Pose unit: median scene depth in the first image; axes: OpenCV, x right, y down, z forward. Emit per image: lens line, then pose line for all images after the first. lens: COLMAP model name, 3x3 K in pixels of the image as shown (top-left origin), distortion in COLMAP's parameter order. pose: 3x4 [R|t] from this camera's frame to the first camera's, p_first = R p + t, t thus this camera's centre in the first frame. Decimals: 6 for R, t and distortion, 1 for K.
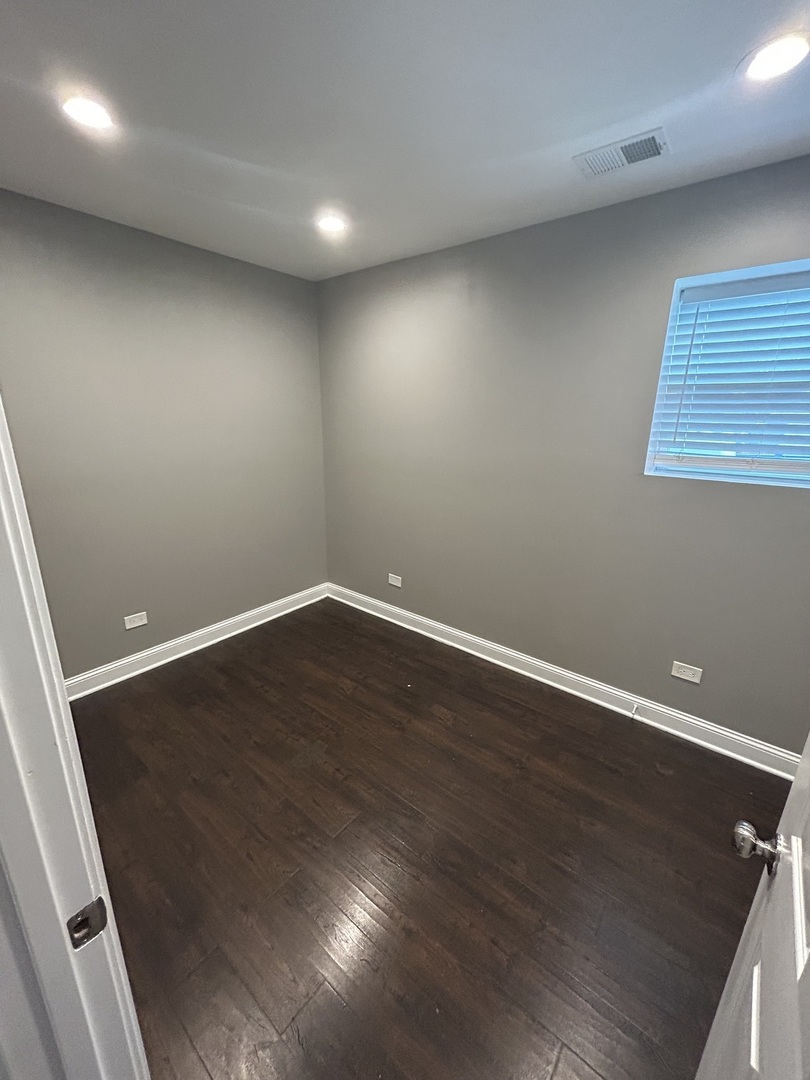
lens RADIAL K [[436.8, 0, 409.8], [0, 436.8, 541.2], [0, 0, 1]] dist [0.002656, 0.000342]
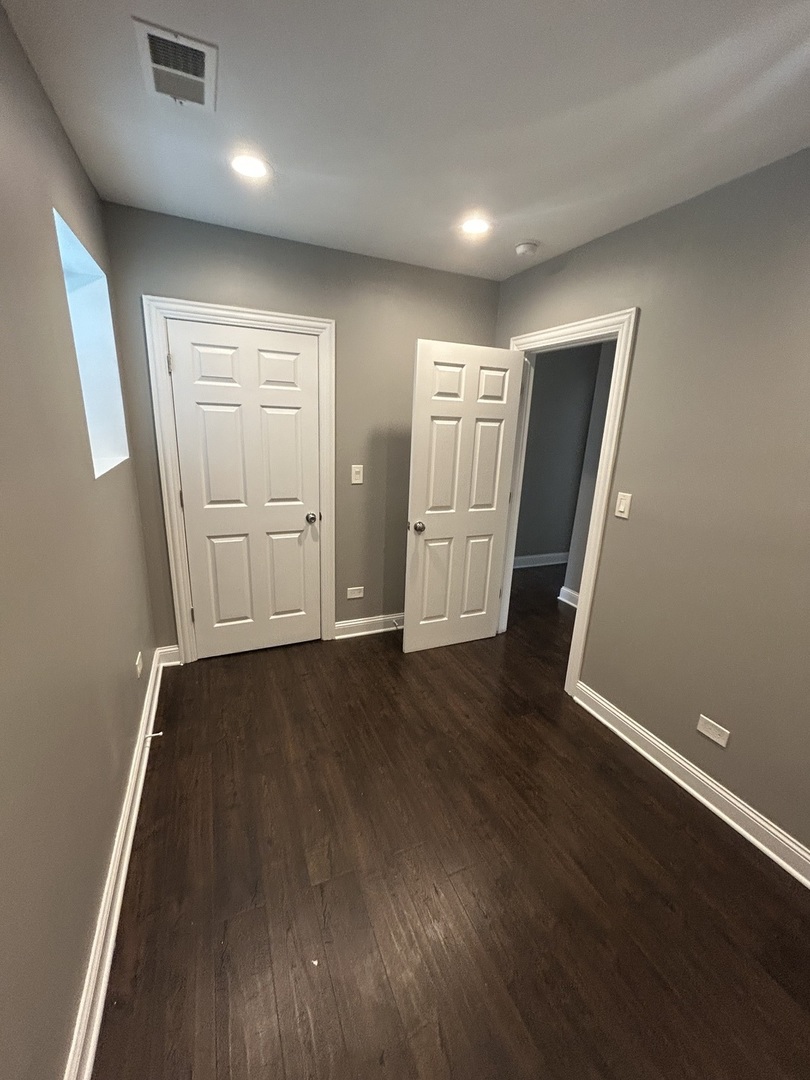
lens RADIAL K [[436.8, 0, 407.6], [0, 436.8, 536.0], [0, 0, 1]] dist [0.002656, 0.000342]
pose [[-0.884916, -0.182313, 0.428585, -0.273949], [0.066889, 0.860917, 0.504330, -0.413013], [-0.460922, 0.474957, -0.749644, 1.379698]]
